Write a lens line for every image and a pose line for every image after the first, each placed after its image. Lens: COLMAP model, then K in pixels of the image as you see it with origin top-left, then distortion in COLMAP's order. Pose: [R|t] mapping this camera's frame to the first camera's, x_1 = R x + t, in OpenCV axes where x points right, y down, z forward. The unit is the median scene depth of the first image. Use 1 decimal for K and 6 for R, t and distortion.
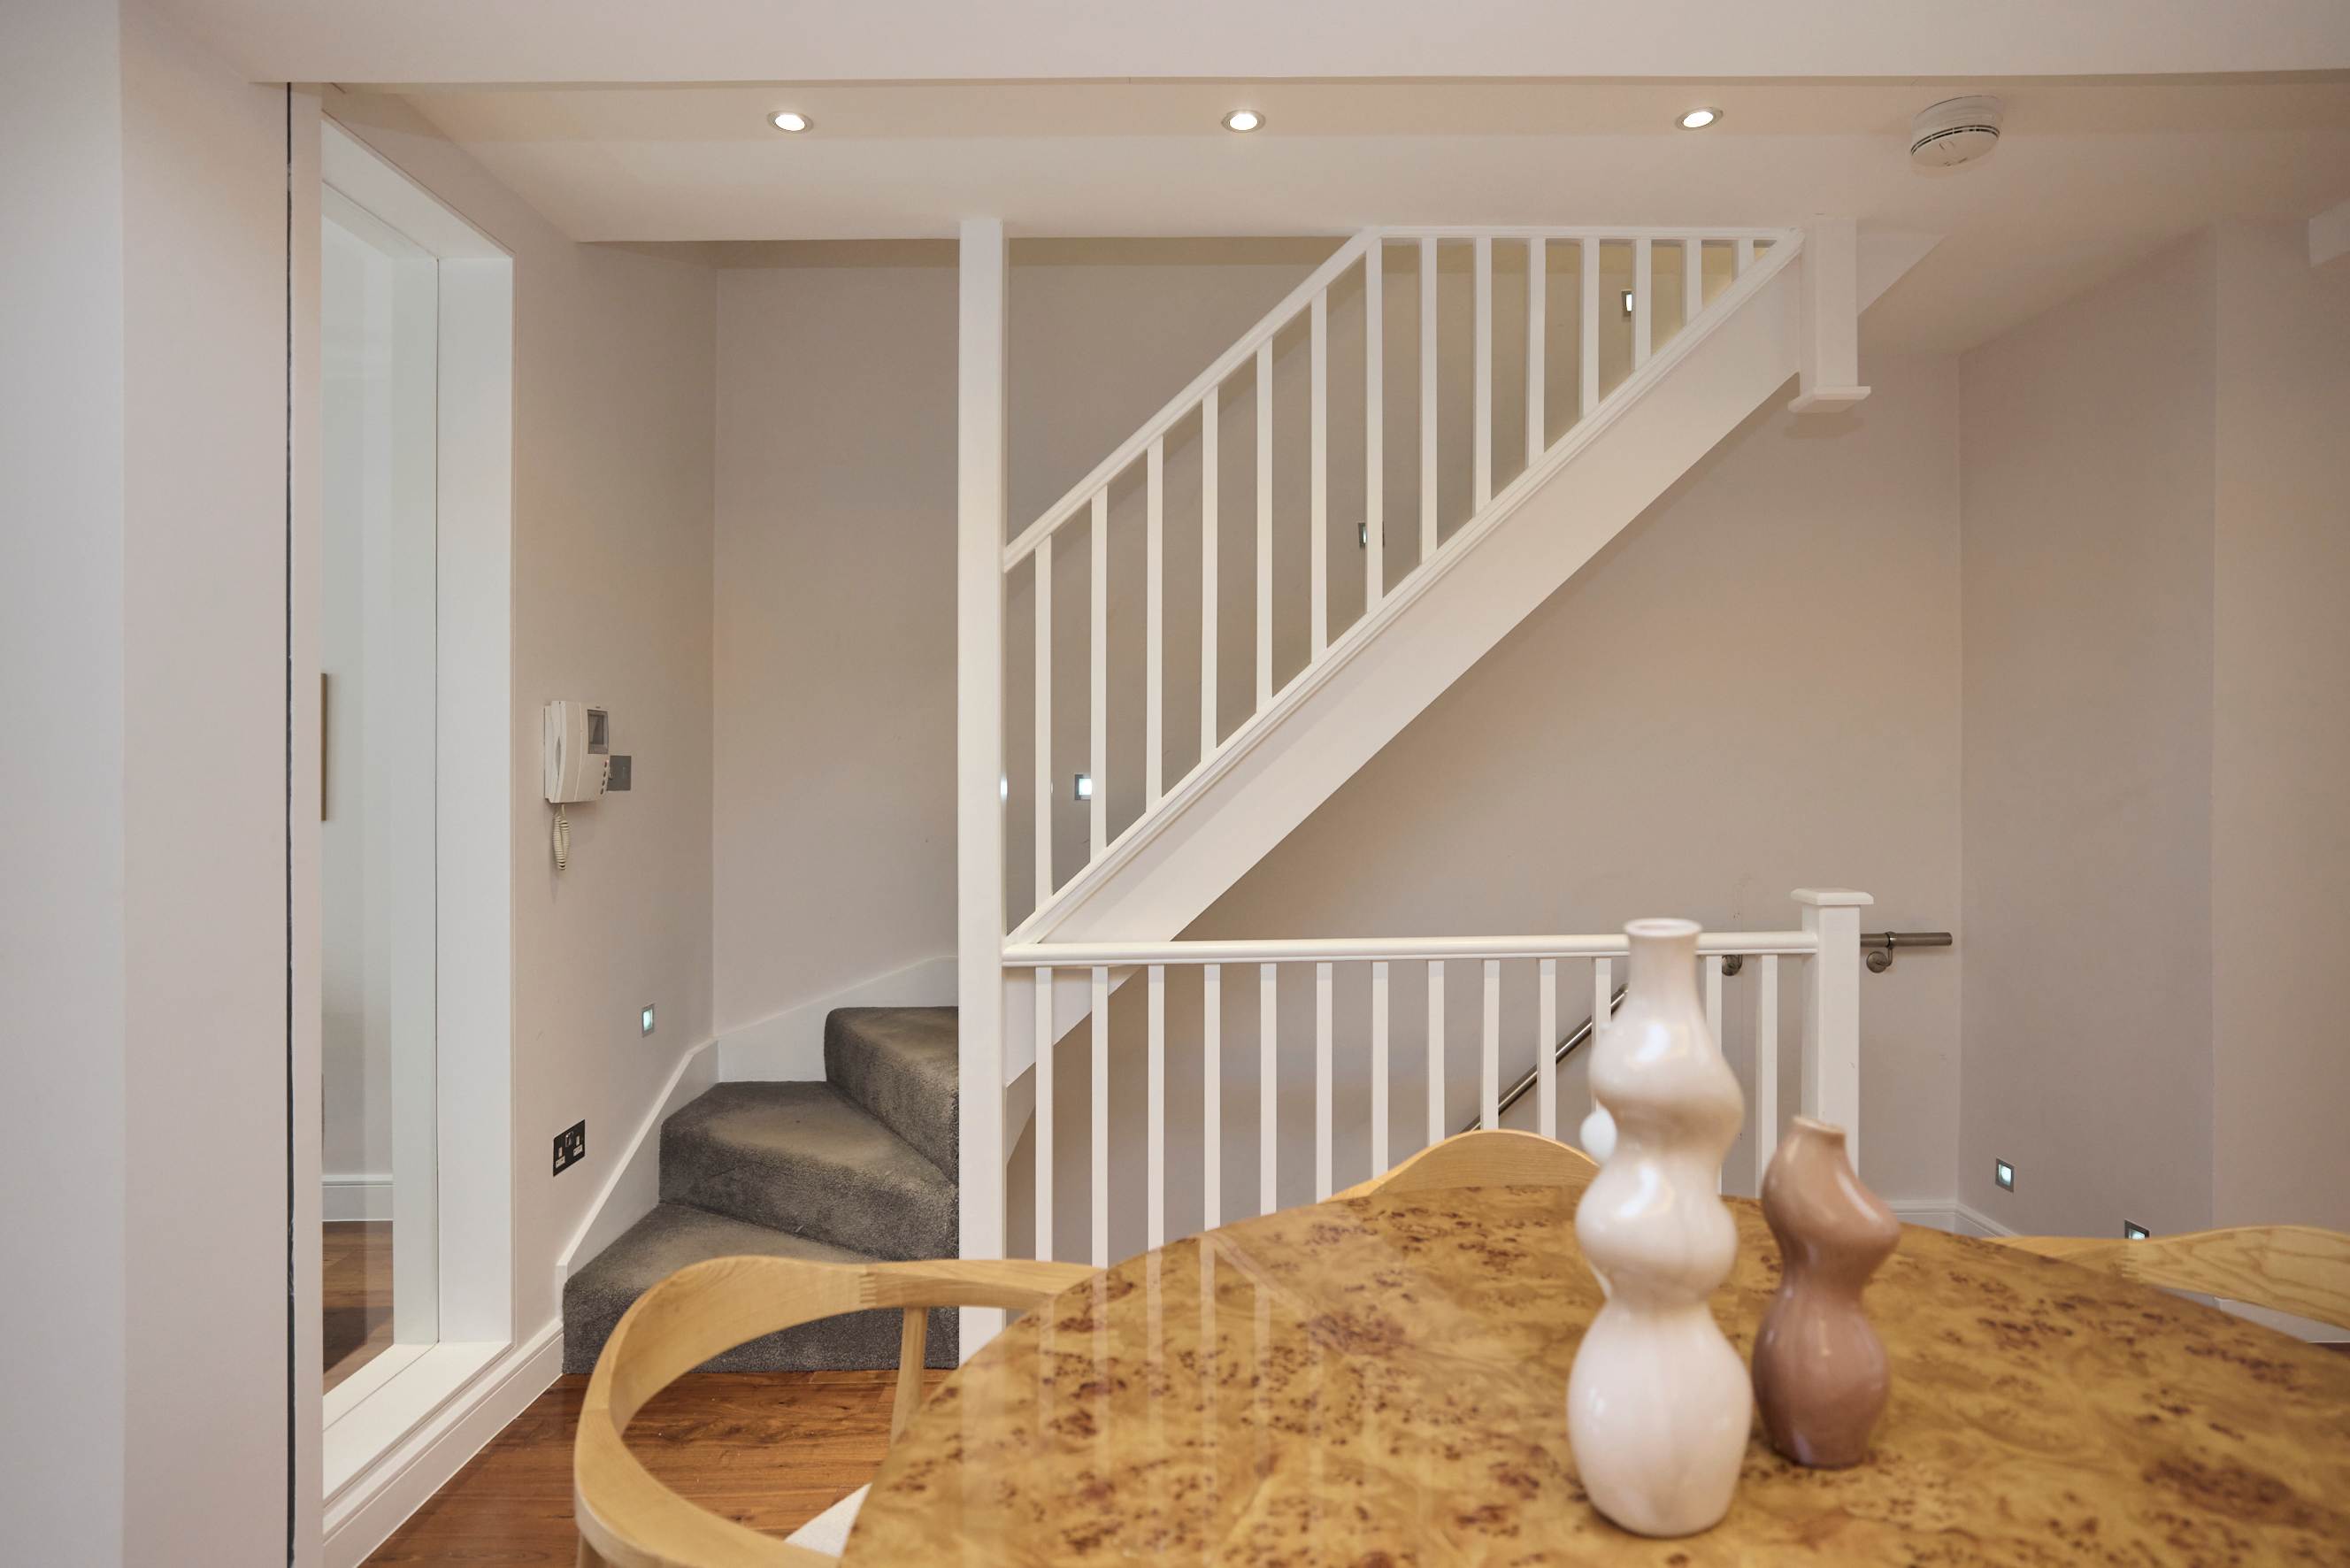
lens RADIAL K [[1217.8, 0, 1175.0], [0, 1217.8, 784.0], [0, 0, 1]] dist [-0.004390, -0.001235]
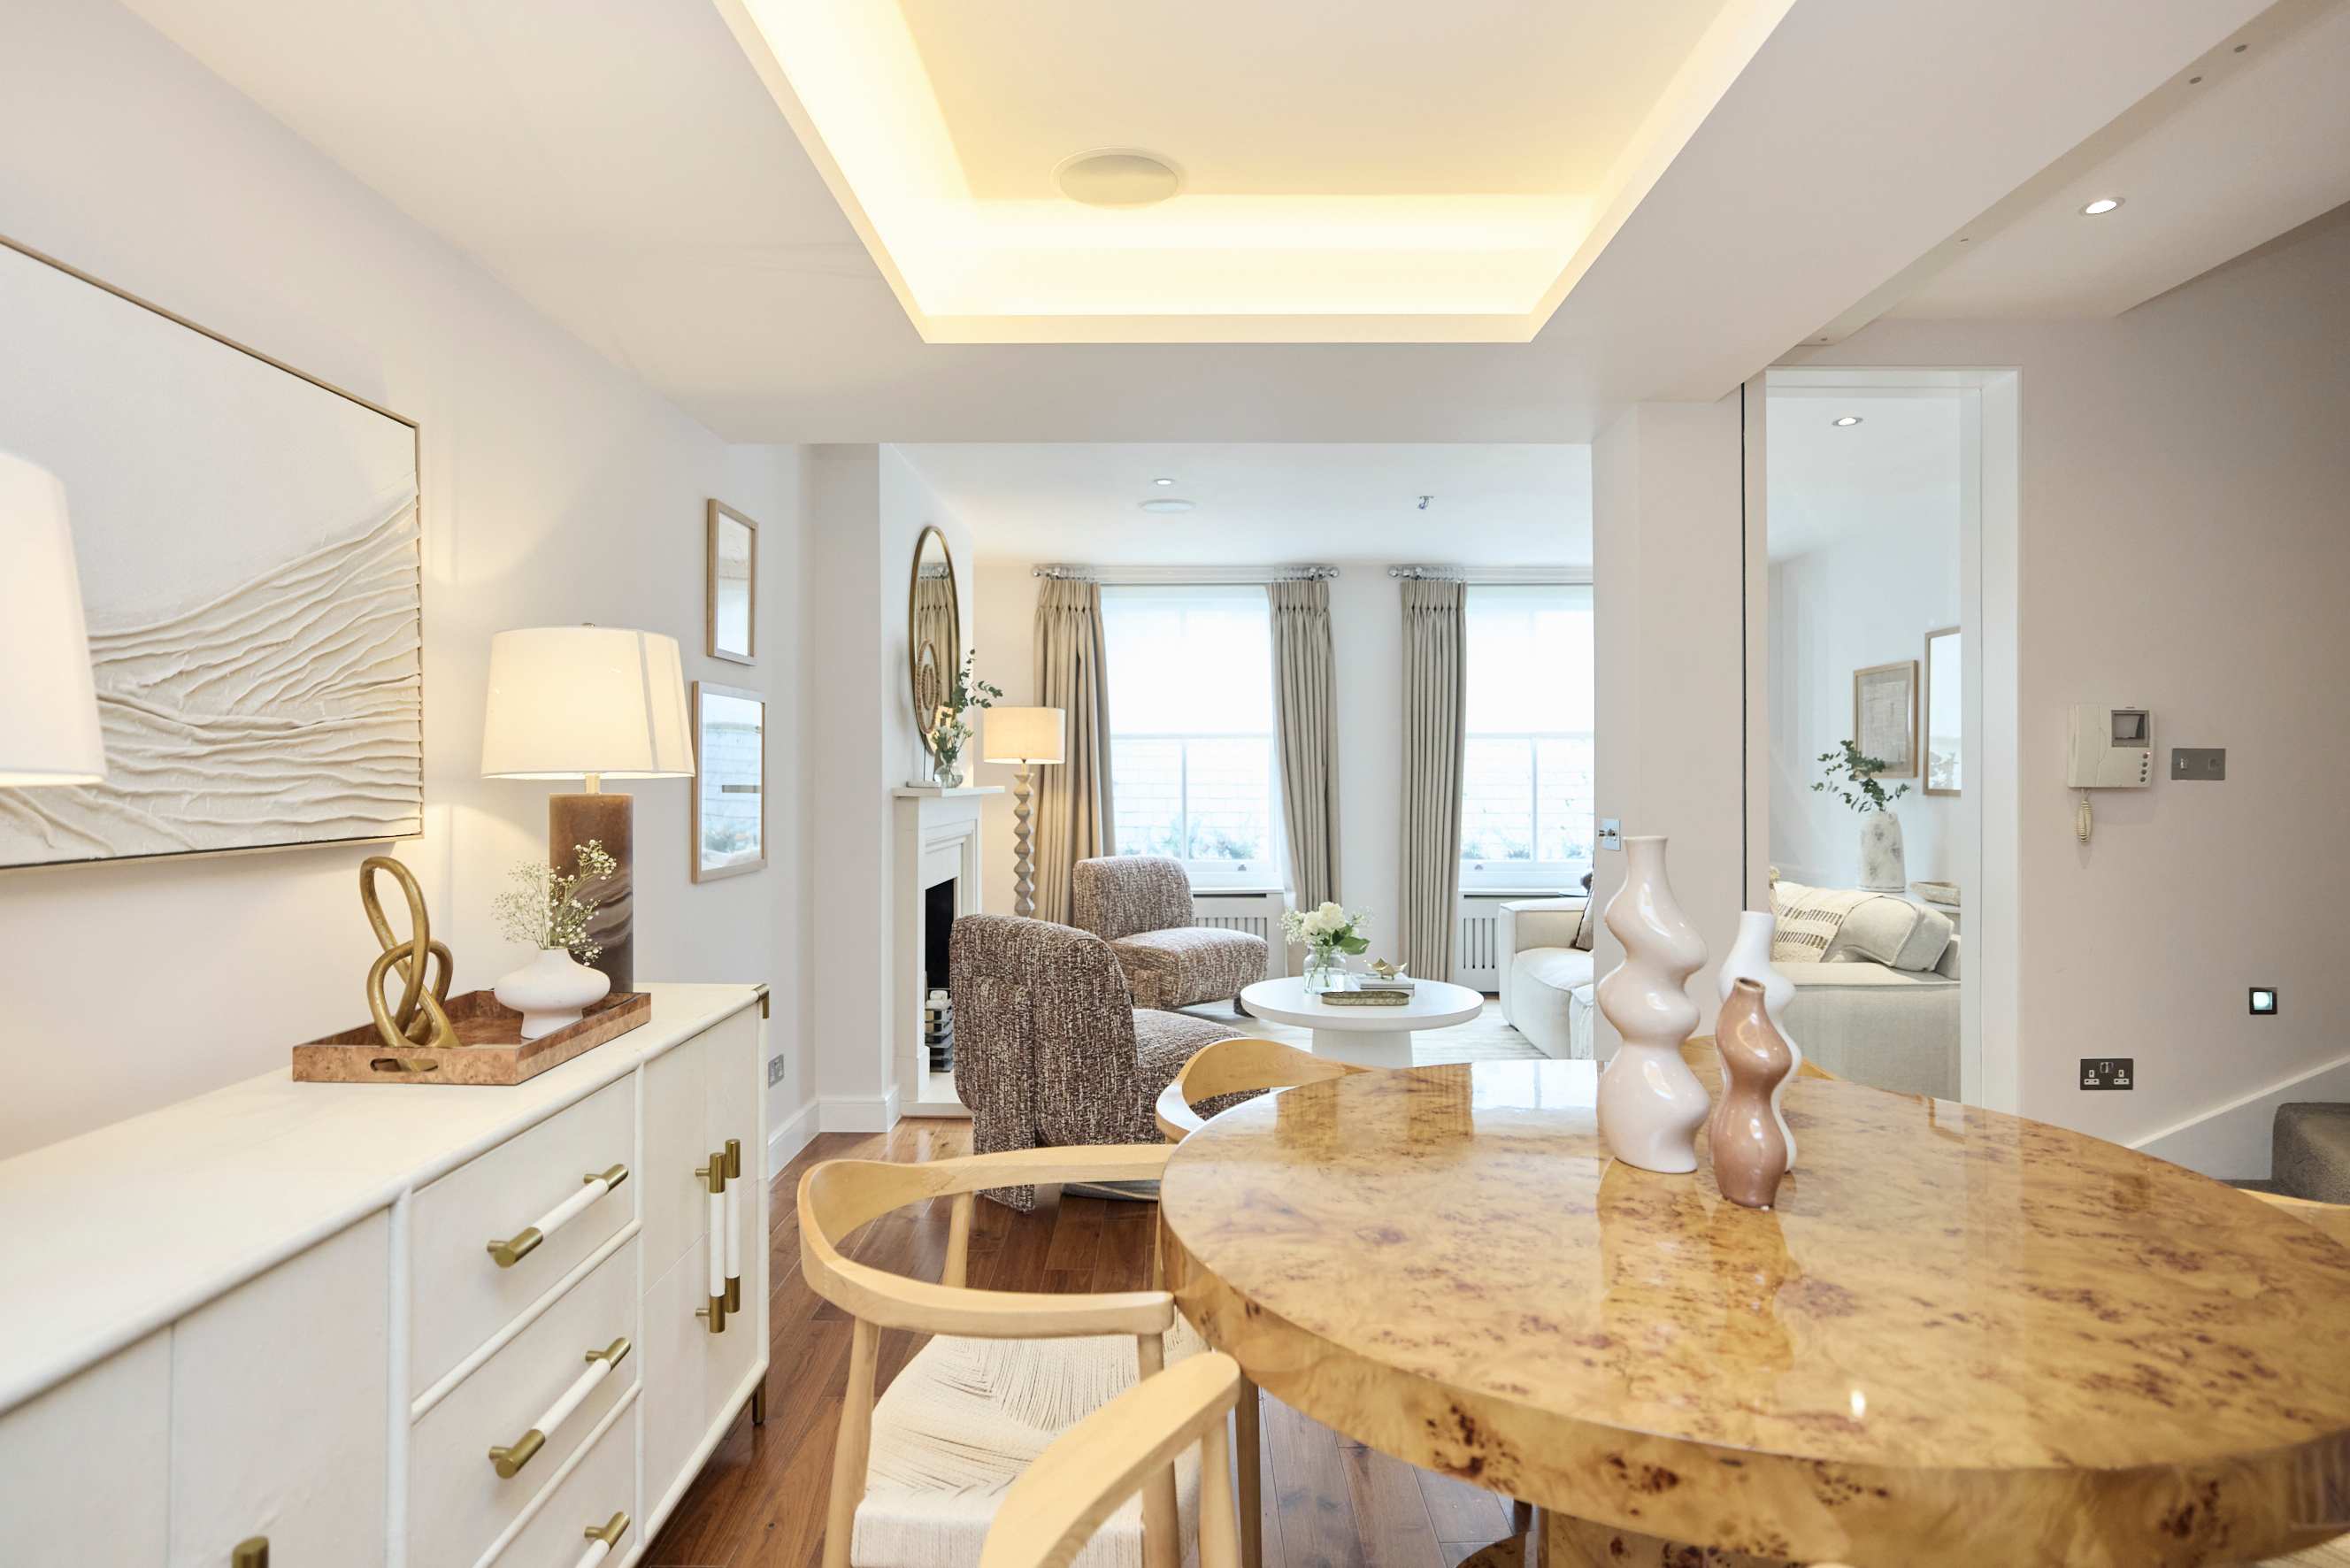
lens RADIAL K [[1241.2, 0, 1175.0], [0, 1241.2, 784.0], [0, 0, 1]] dist [0.001773, 0.001007]
pose [[-0.021841, 0.013284, -0.999673, 1.703363], [-0.005338, 0.999896, 0.013403, 0.001527], [0.999747, 0.005629, -0.021768, 0.241565]]
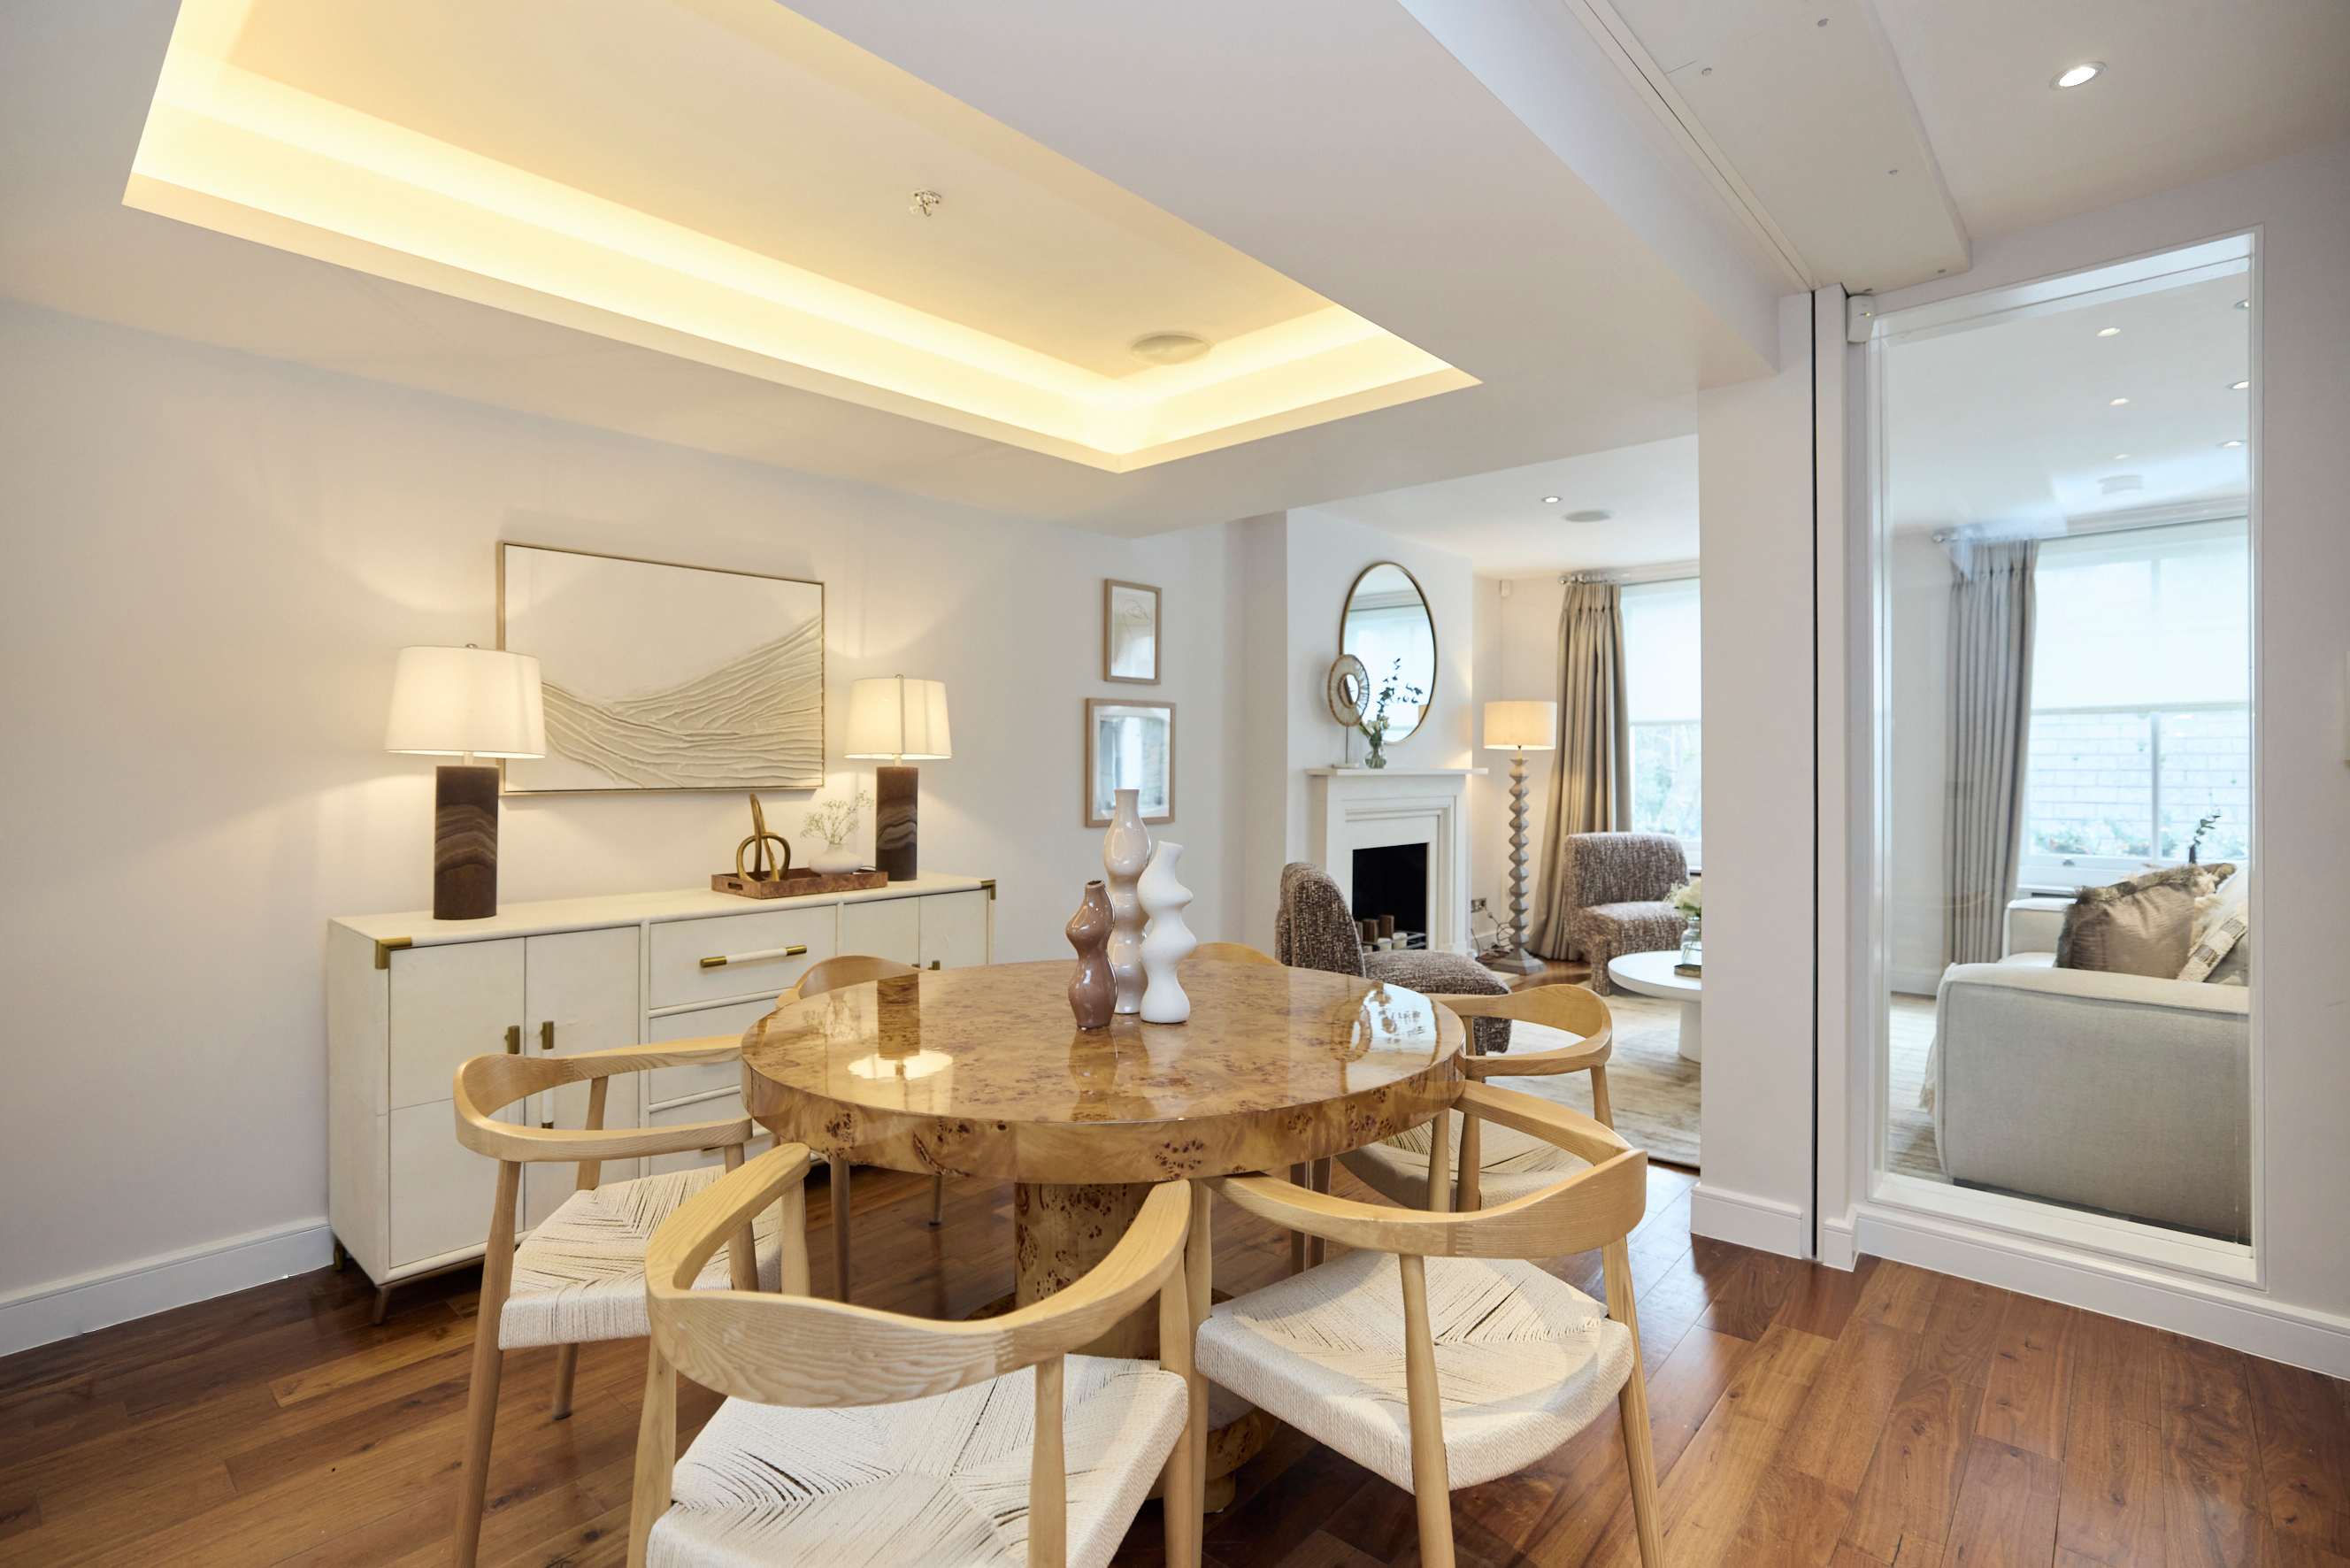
lens RADIAL K [[1112.8, 0, 1175.0], [0, 1112.8, 784.0], [0, 0, 1]] dist [-0.000692, 0.000396]
pose [[-0.679863, 0.019821, -0.733072, 1.615019], [0.002067, 0.999682, 0.025112, 0.018315], [0.733337, 0.015558, -0.679688, 2.052518]]
